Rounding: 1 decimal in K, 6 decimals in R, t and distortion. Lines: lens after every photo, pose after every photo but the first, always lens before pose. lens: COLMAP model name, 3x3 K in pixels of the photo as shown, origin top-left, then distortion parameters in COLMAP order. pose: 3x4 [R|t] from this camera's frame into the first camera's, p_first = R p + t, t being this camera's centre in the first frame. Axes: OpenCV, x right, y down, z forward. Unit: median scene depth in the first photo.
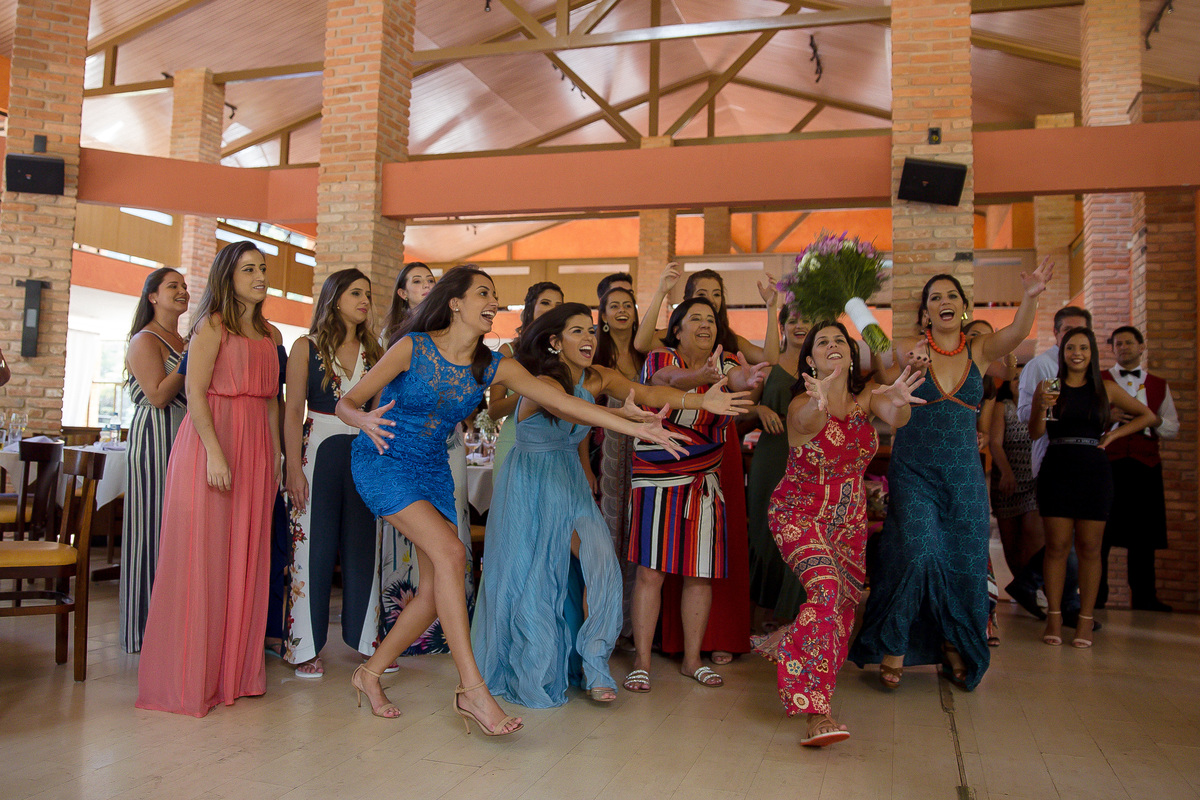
lens RADIAL K [[1047.0, 0, 575.7], [0, 1047.0, 358.8], [0, 0, 1]] dist [-0.127770, 0.129049]
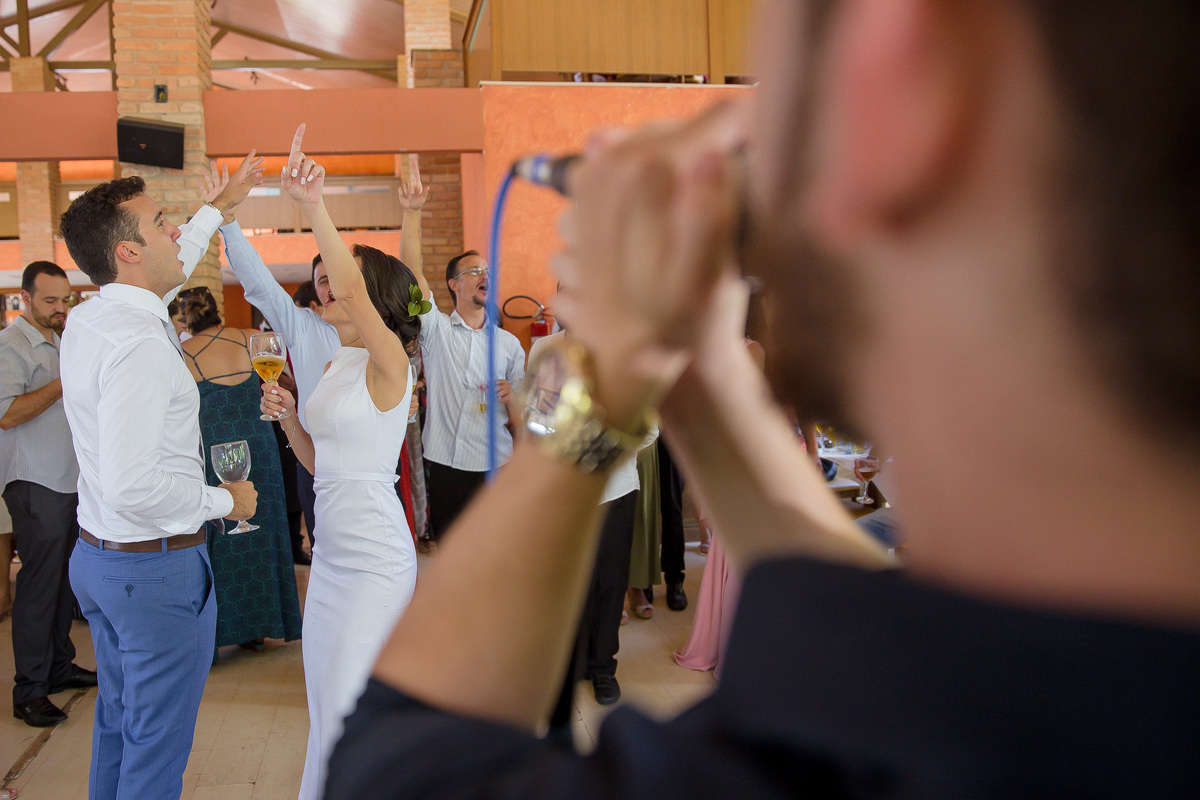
lens RADIAL K [[915.7, 0, 526.3], [0, 915.7, 398.1], [0, 0, 1]] dist [-0.112824, 0.086381]
pose [[0.893873, -0.093832, 0.438391, 0.216131], [0.024042, 0.986478, 0.162121, -0.051861], [-0.447675, -0.134376, 0.884042, 0.058106]]
